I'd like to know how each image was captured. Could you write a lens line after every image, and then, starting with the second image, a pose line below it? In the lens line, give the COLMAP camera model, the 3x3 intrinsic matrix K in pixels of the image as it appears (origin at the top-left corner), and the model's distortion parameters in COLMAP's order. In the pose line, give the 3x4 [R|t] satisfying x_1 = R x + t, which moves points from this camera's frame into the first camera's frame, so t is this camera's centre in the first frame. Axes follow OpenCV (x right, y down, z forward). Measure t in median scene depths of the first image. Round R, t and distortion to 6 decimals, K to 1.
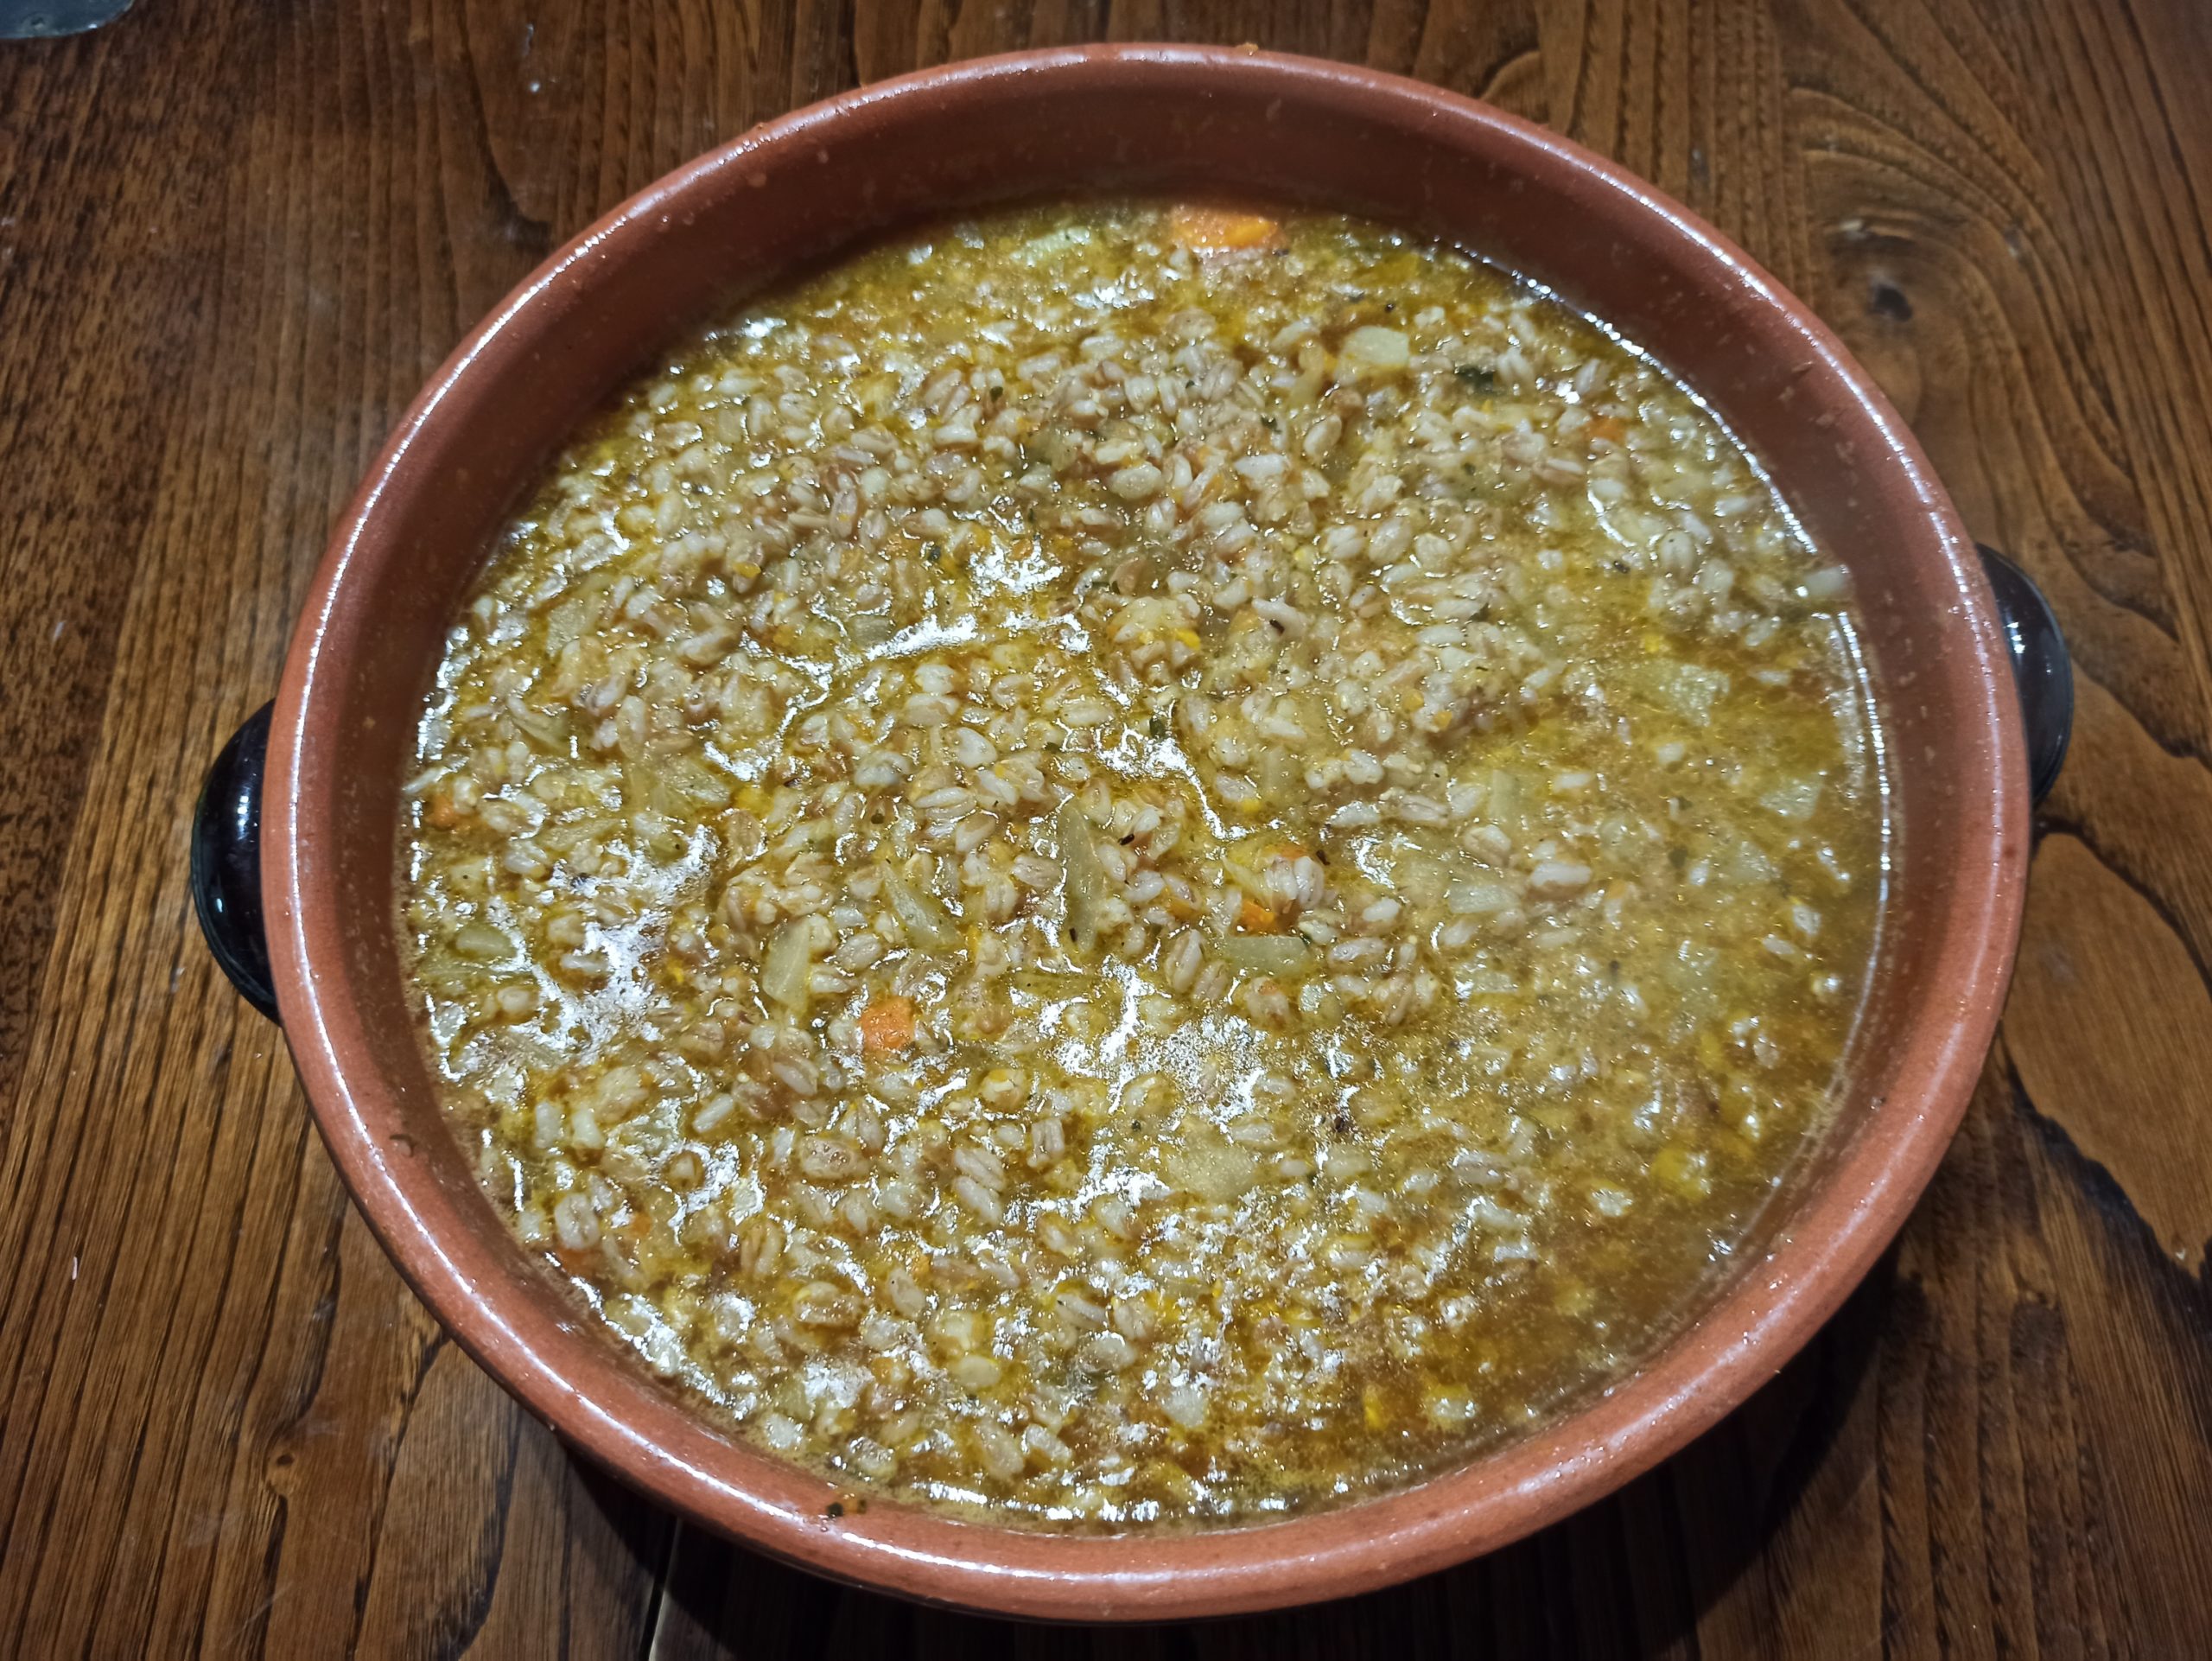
lens RADIAL K [[1663.6, 0, 1104.5], [0, 1663.6, 828.9], [0, 0, 1]] dist [-0.011954, 0.003553]
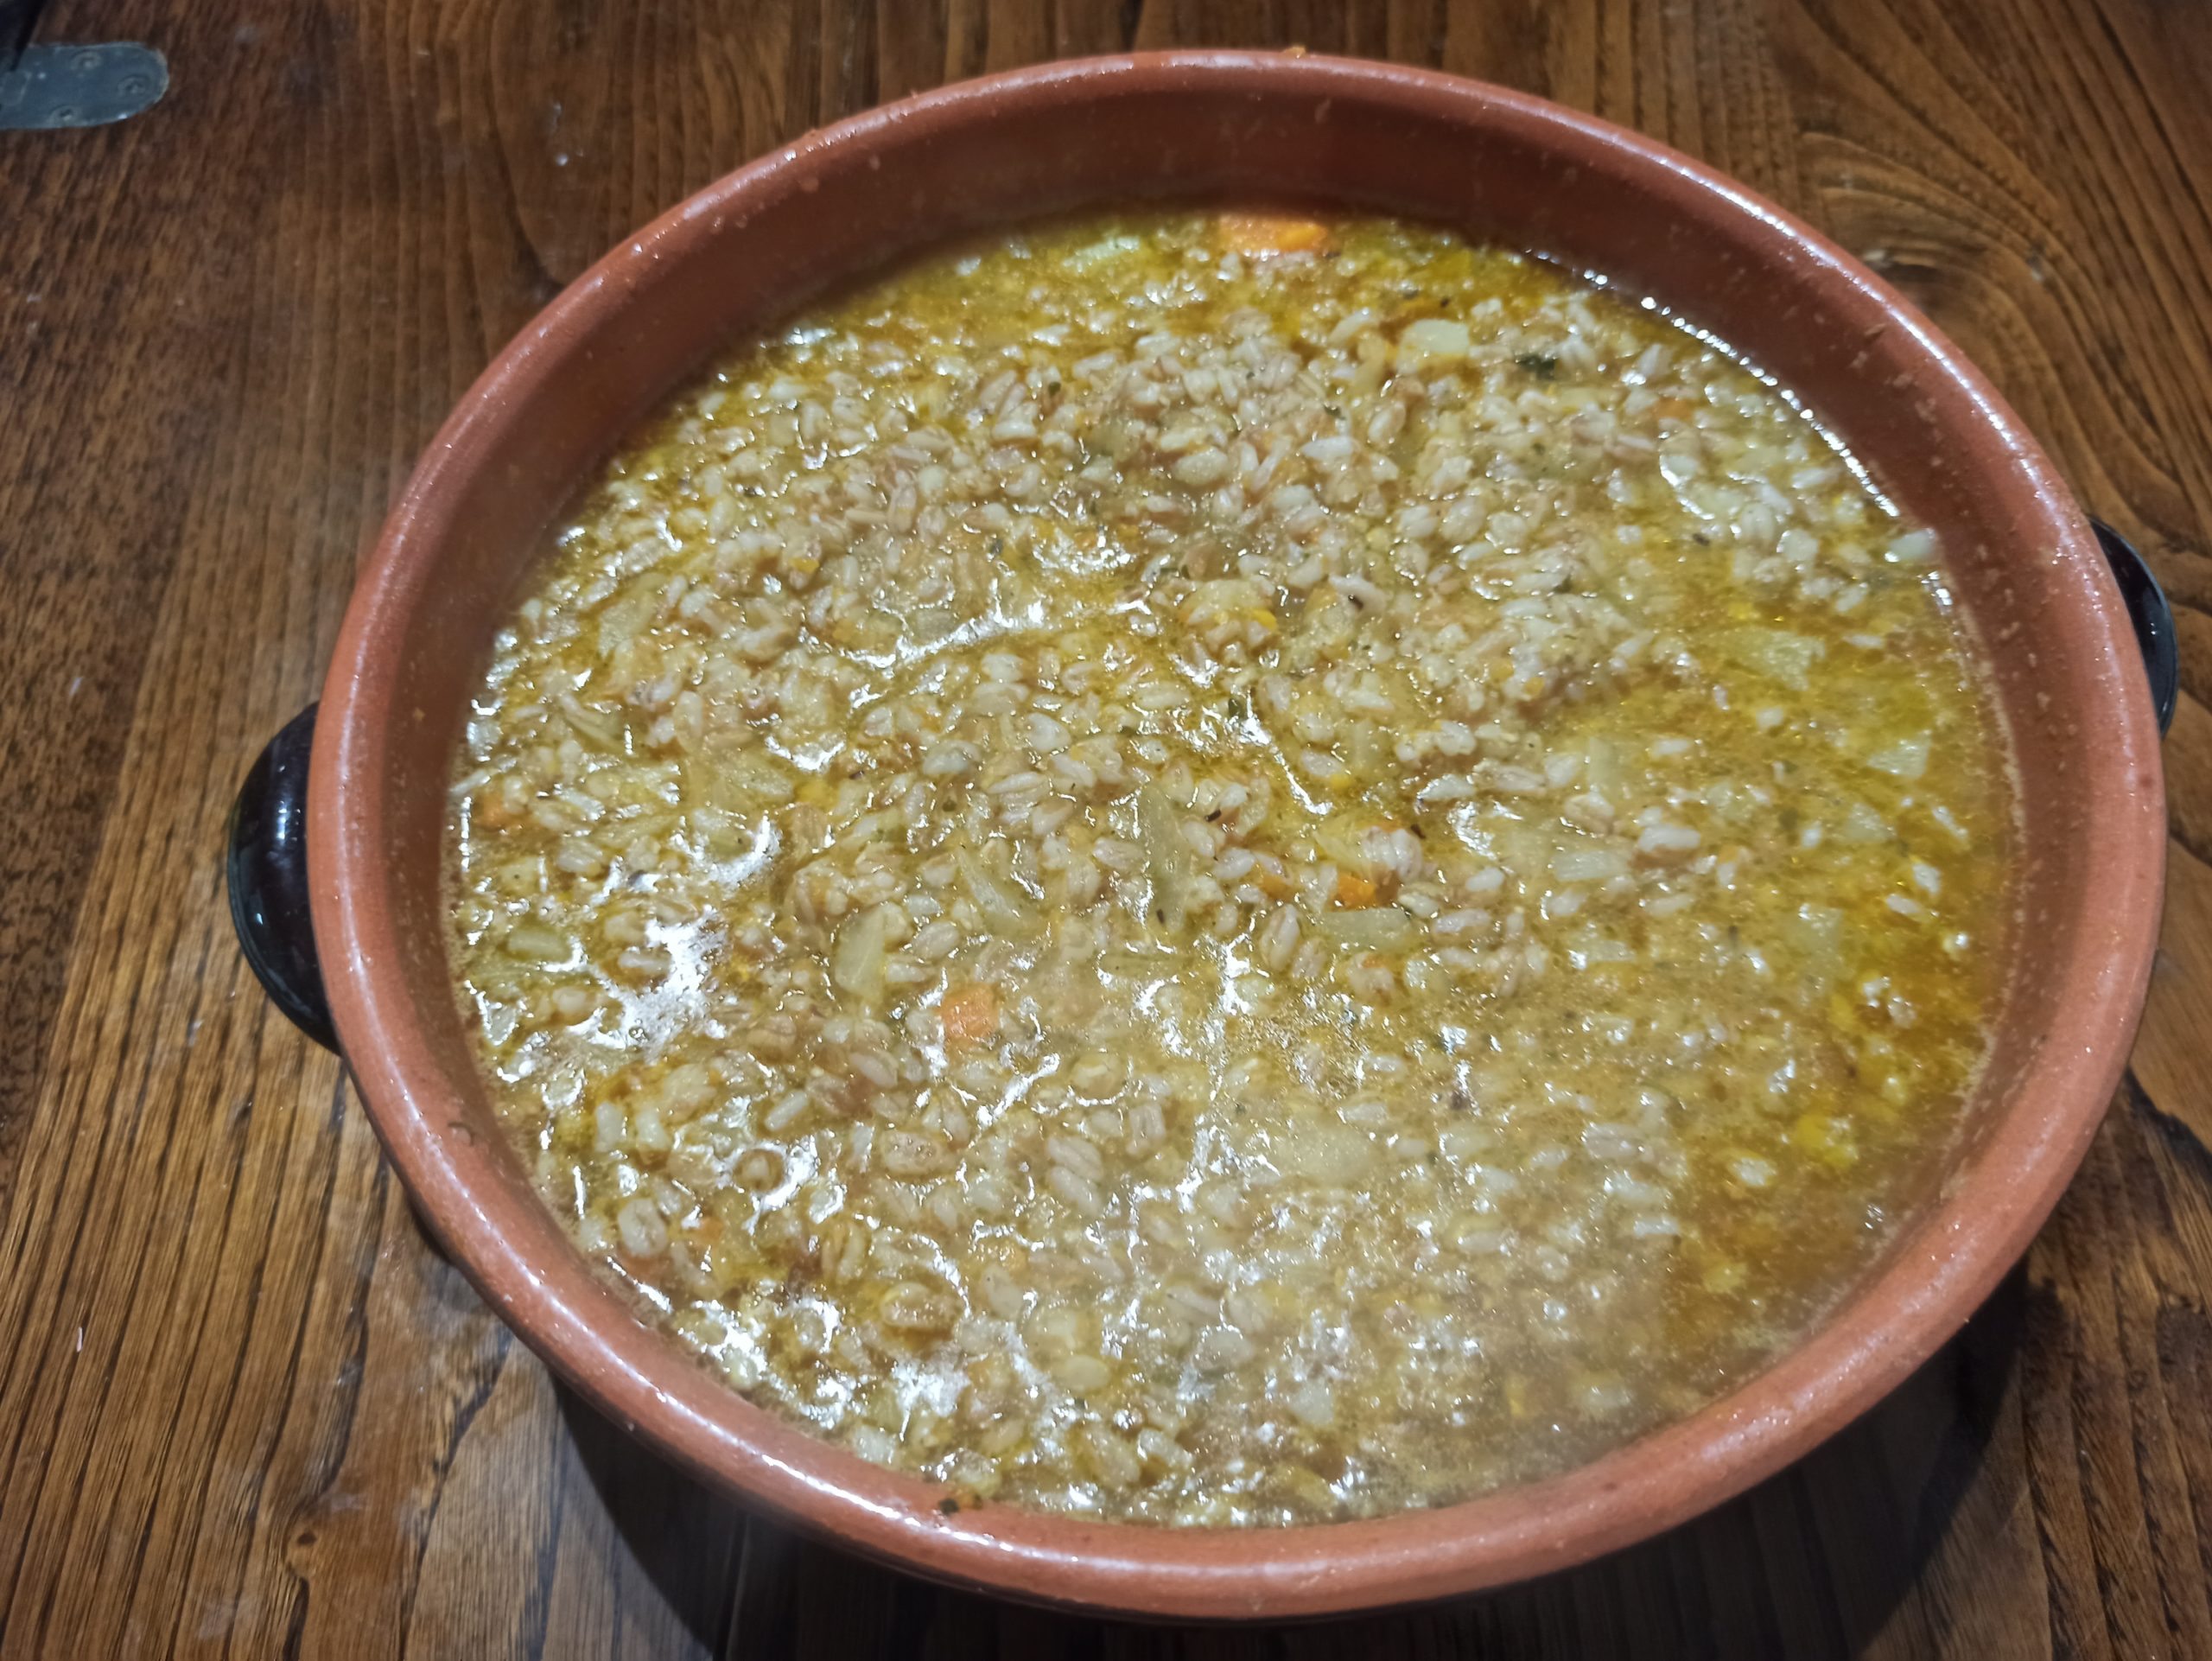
lens RADIAL K [[1663.6, 0, 1105.9], [0, 1663.6, 831.9], [0, 0, 1]] dist [-0.011954, 0.003553]
pose [[0.999550, -0.027236, 0.012544, -0.055800], [0.028302, 0.995121, -0.094511, 0.095387], [-0.009909, 0.094824, 0.995445, 0.047150]]
